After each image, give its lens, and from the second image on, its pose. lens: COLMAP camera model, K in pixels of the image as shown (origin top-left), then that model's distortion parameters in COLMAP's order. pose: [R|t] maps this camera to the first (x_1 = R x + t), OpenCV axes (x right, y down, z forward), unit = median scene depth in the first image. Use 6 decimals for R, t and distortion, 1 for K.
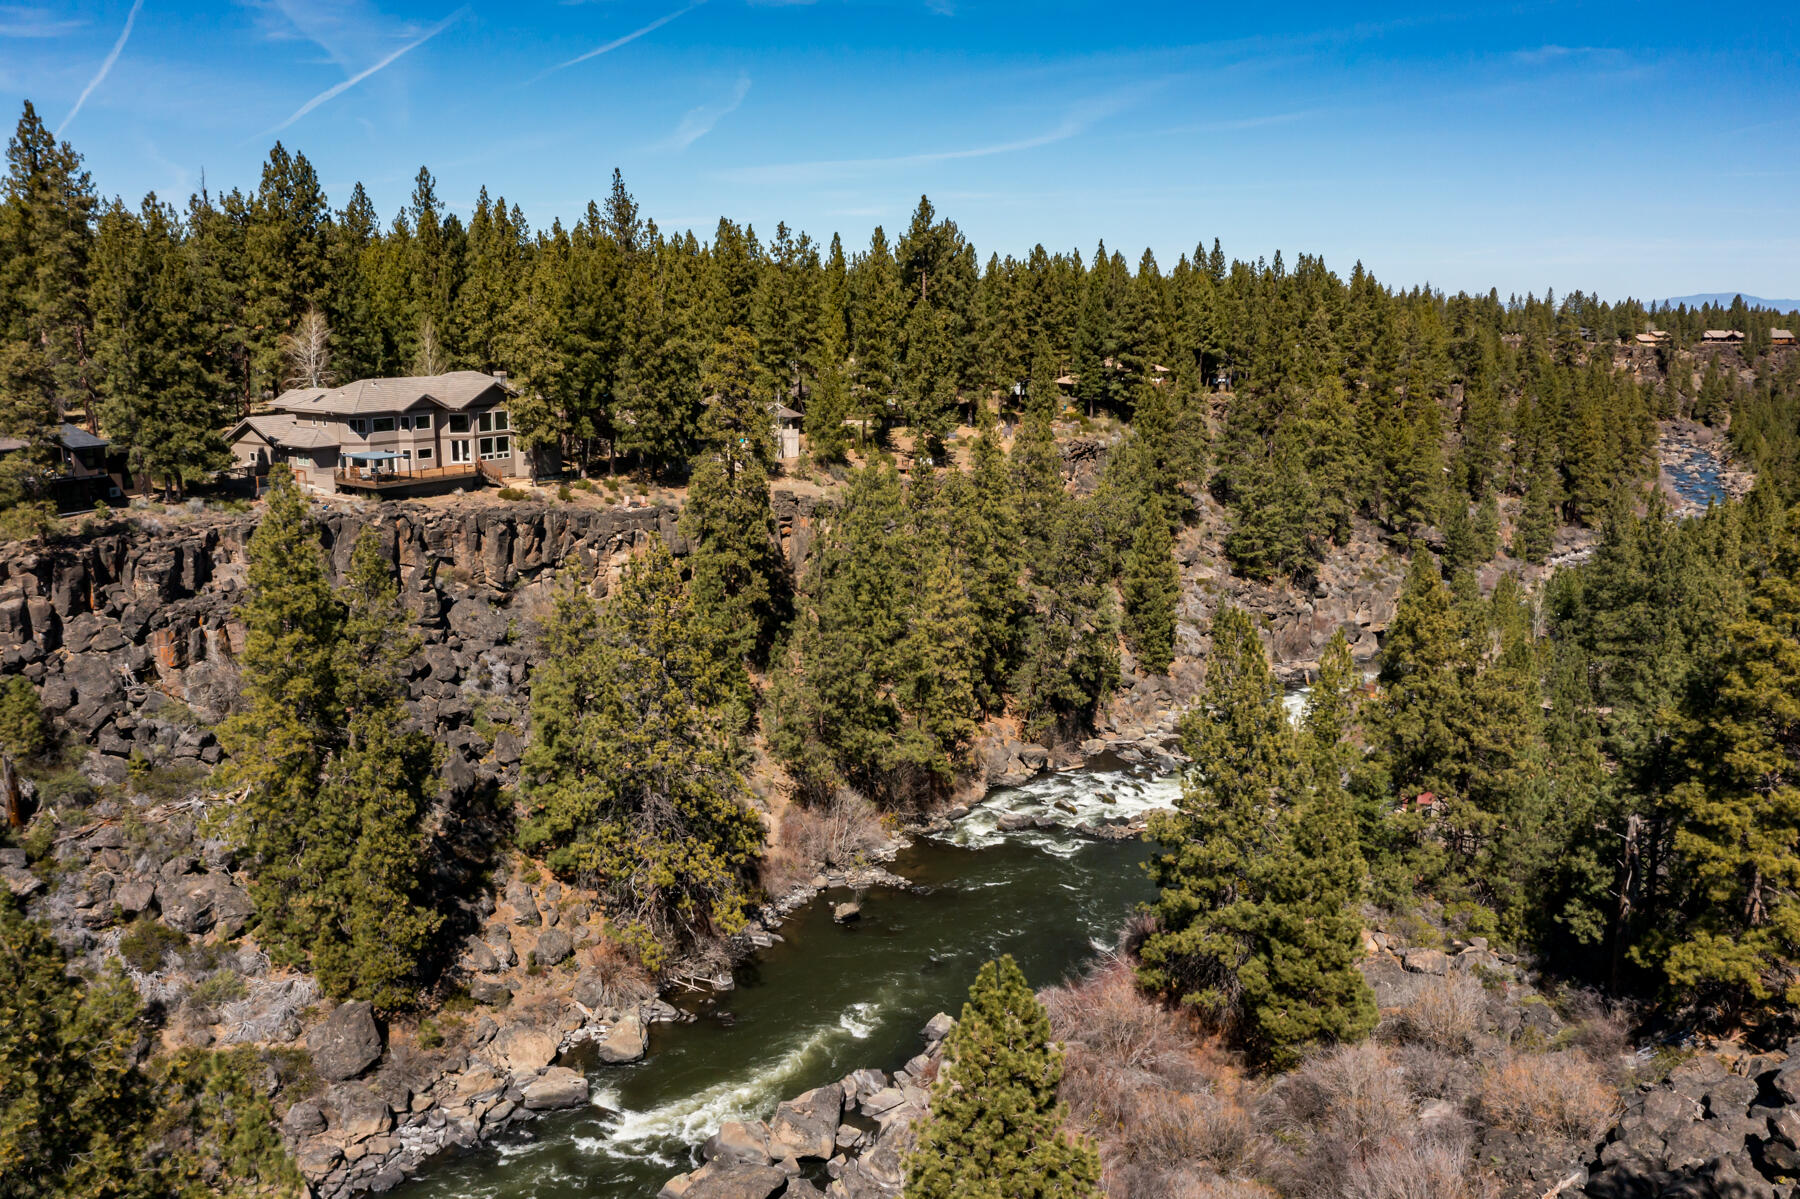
lens RADIAL K [[1431.8, 0, 896.3], [0, 1431.8, 588.6], [0, 0, 1]] dist [-0.012962, 0.002958]
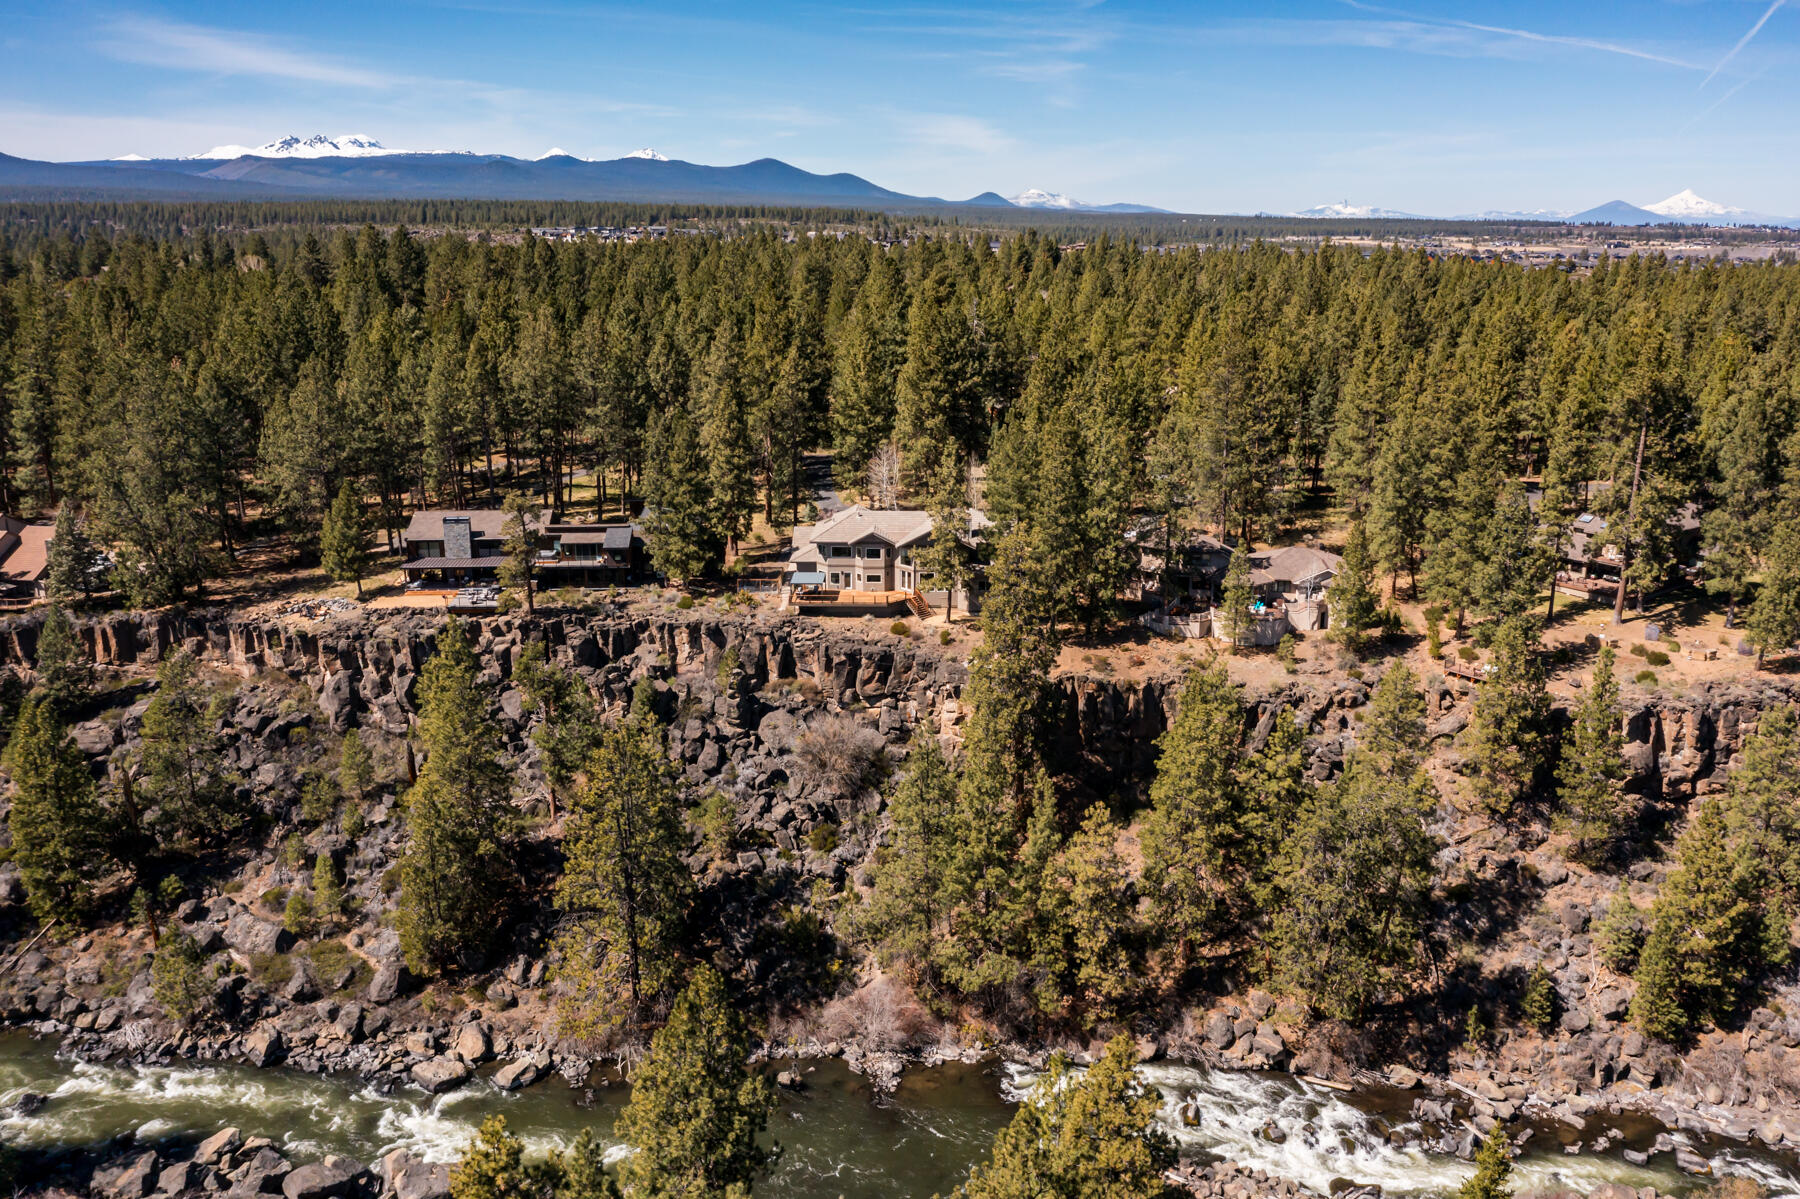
lens RADIAL K [[1426.1, 0, 900.0], [0, 1426.1, 599.5], [0, 0, 1]] dist [-0.022721, 0.004664]
pose [[0.526178, 0.214666, -0.822834, 0.692026], [-0.167238, 0.974839, 0.147379, -0.261475], [0.833767, 0.060061, 0.548839, 0.350554]]
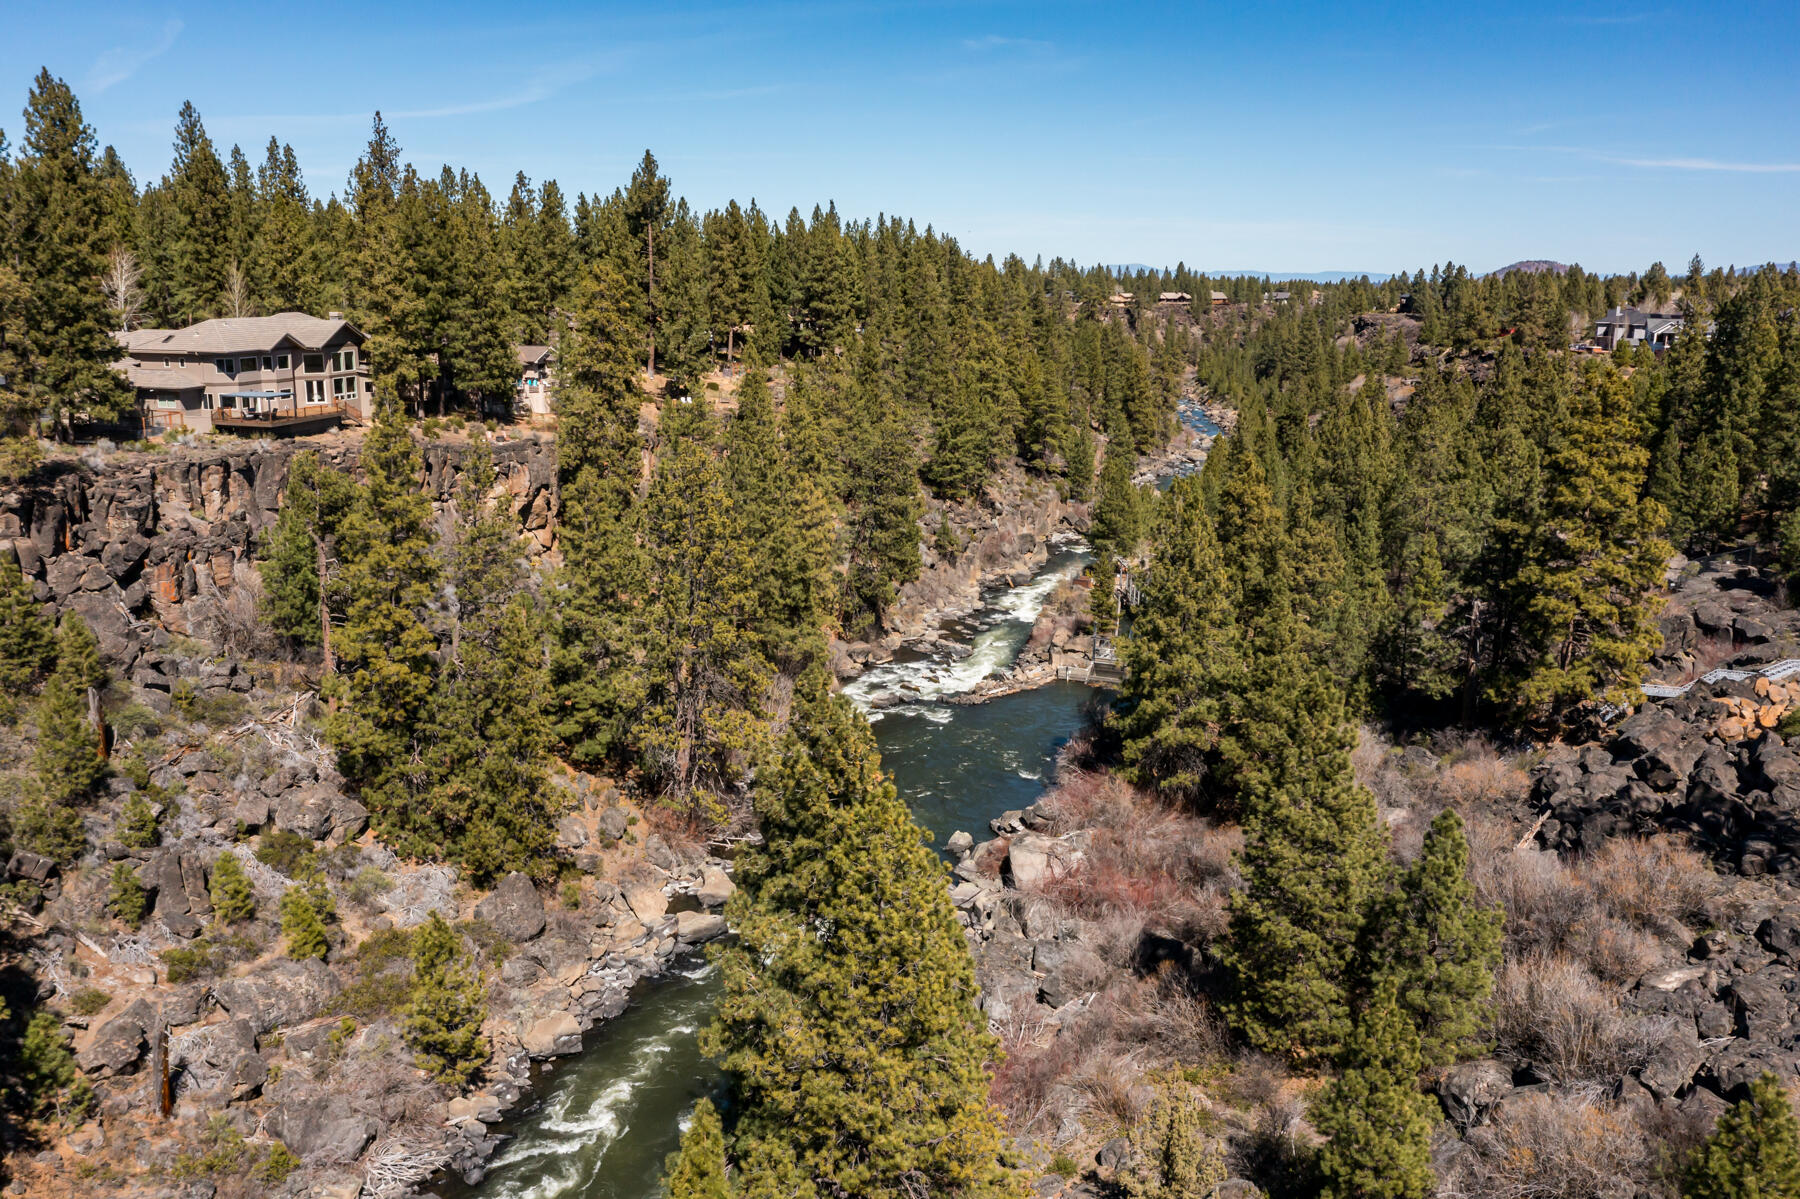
lens RADIAL K [[1426.1, 0, 900.0], [0, 1426.1, 599.5], [0, 0, 1]] dist [-0.022721, 0.004664]
pose [[0.934259, -0.076019, 0.348399, -0.286275], [0.065919, 0.996992, 0.040772, 0.034977], [-0.350450, -0.015126, 0.936459, -0.068871]]
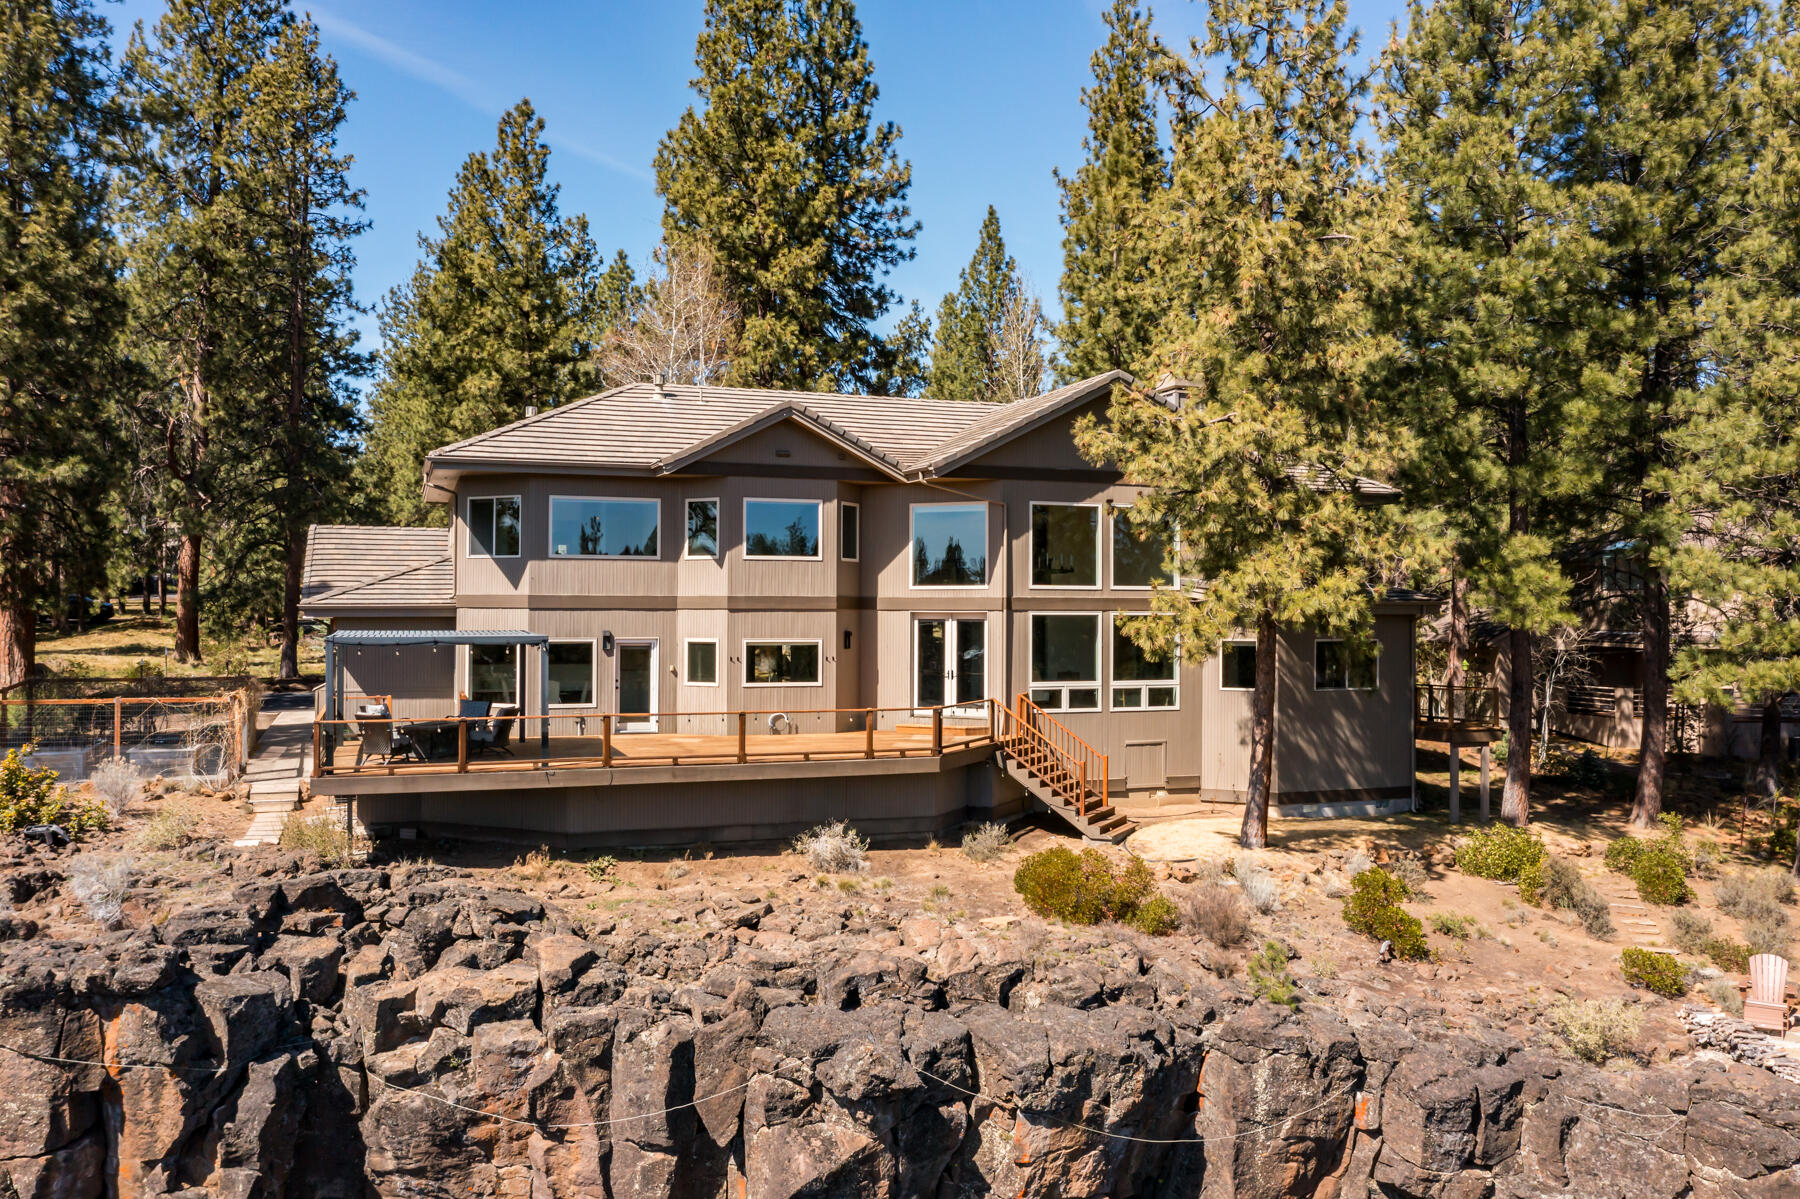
lens RADIAL K [[1426.1, 0, 900.0], [0, 1426.1, 599.5], [0, 0, 1]] dist [-0.022721, 0.004664]
pose [[0.797668, -0.009713, -0.603018, -0.174853], [-0.118982, 0.977685, -0.173136, -0.066867], [0.591243, 0.209853, 0.778712, 0.830151]]
